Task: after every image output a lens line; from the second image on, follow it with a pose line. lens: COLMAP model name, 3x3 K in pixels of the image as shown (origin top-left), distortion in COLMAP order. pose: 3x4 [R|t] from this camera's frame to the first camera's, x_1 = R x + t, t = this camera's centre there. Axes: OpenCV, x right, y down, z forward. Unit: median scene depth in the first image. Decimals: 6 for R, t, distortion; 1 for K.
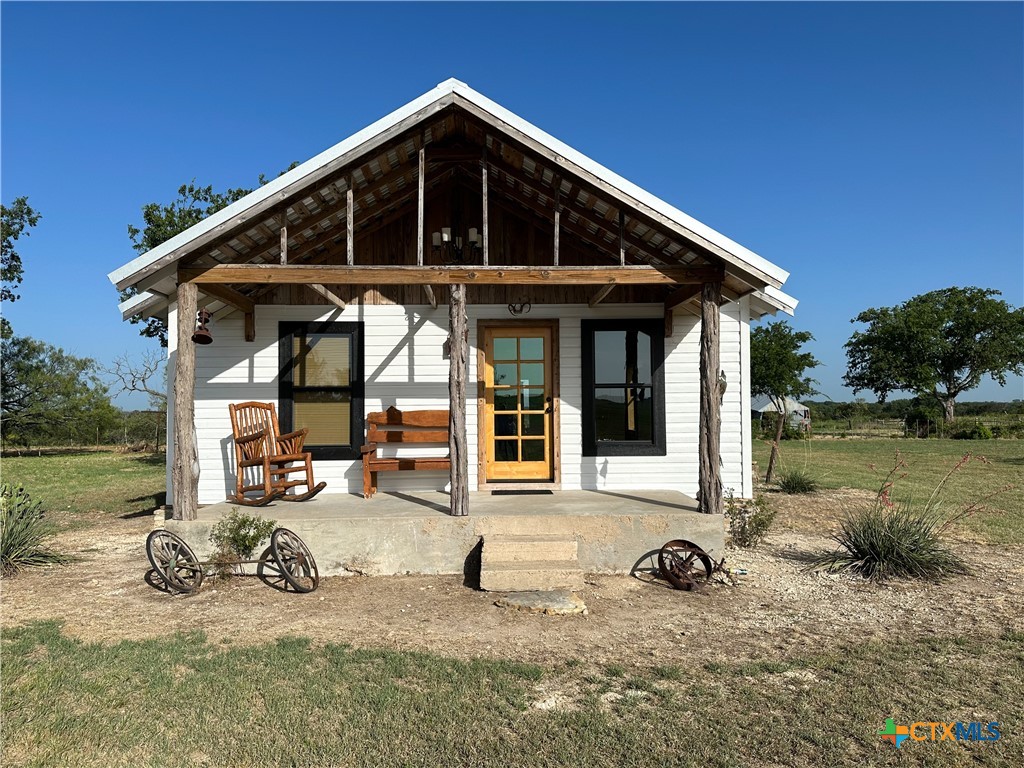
lens RADIAL K [[715.4, 0, 509.3], [0, 715.4, 382.5], [0, 0, 1]] dist [0.150471, -0.269470]
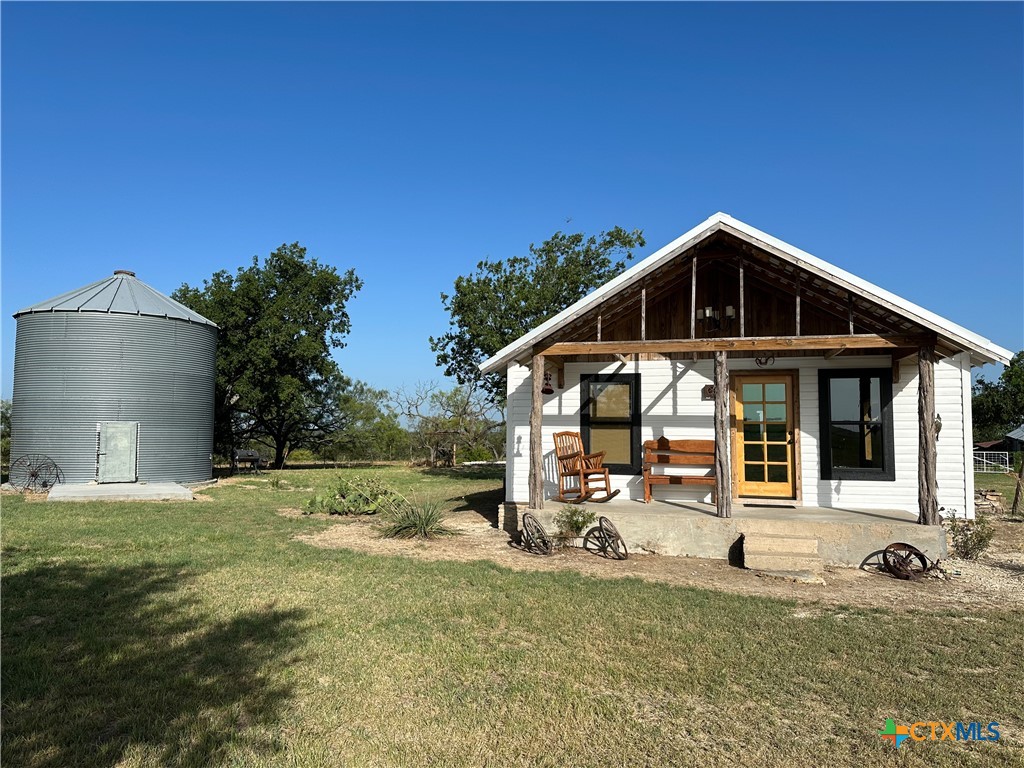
lens RADIAL K [[715.4, 0, 509.3], [0, 715.4, 382.5], [0, 0, 1]] dist [0.150471, -0.269470]
pose [[0.955257, -0.006772, -0.295700, -0.042613], [-0.003017, 0.999463, -0.032634, -0.024459], [0.295762, 0.032066, 0.954723, -0.407427]]
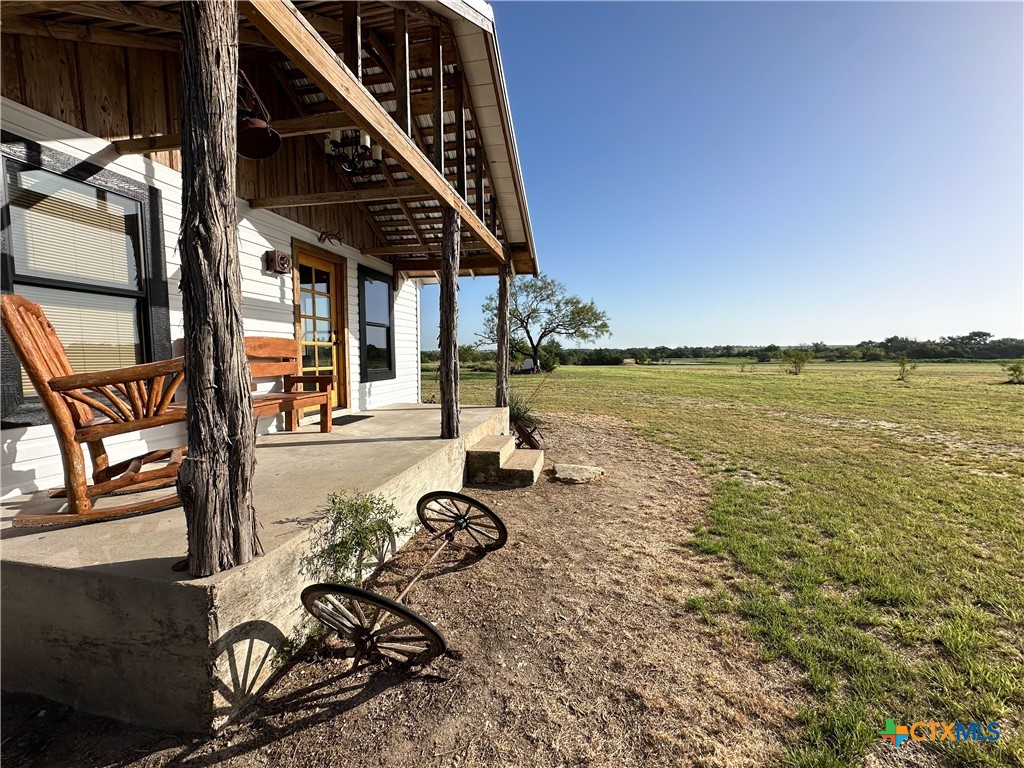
lens RADIAL K [[407.3, 0, 512.2], [0, 407.3, 384.7], [0, 0, 1]] dist [-0.000958, -0.000029]
pose [[0.219413, -0.064882, 0.973472, -0.545267], [-0.039303, 0.996388, 0.075268, 0.050654], [-0.974840, -0.054776, 0.216070, 0.681365]]
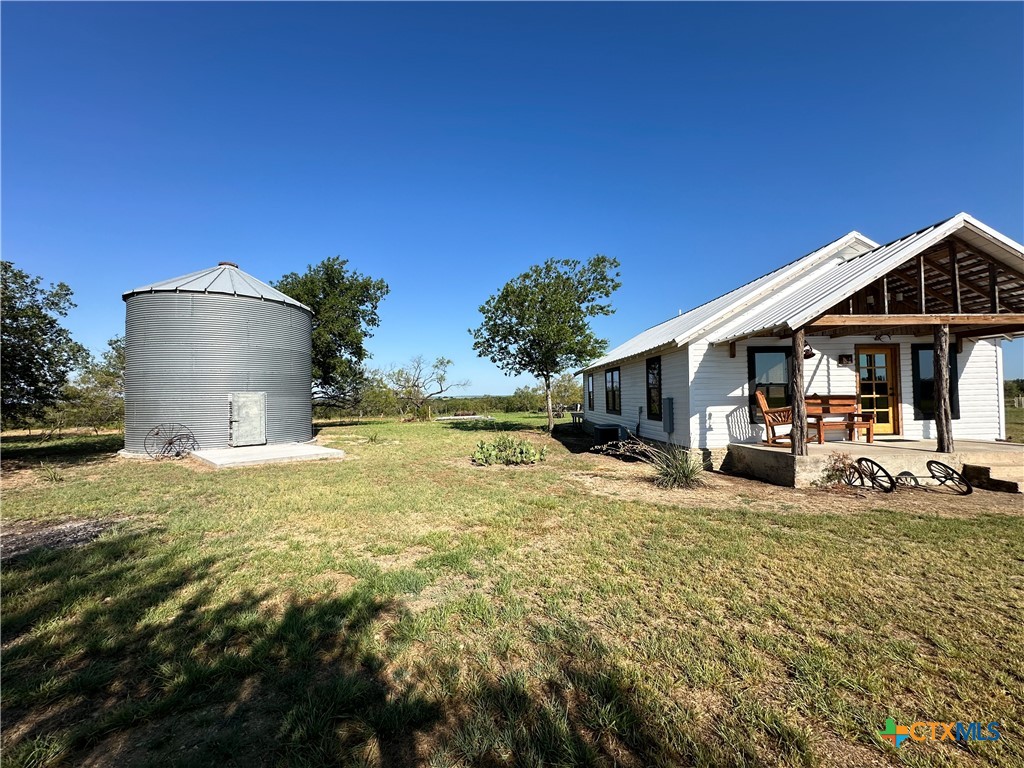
lens RADIAL K [[407.3, 0, 512.2], [0, 407.3, 384.7], [0, 0, 1]] dist [-0.000958, -0.000029]
pose [[0.999960, -0.007484, 0.004988, -1.005723], [0.007441, 0.999935, 0.008627, -0.002353], [-0.005053, -0.008590, 0.999950, -0.011589]]
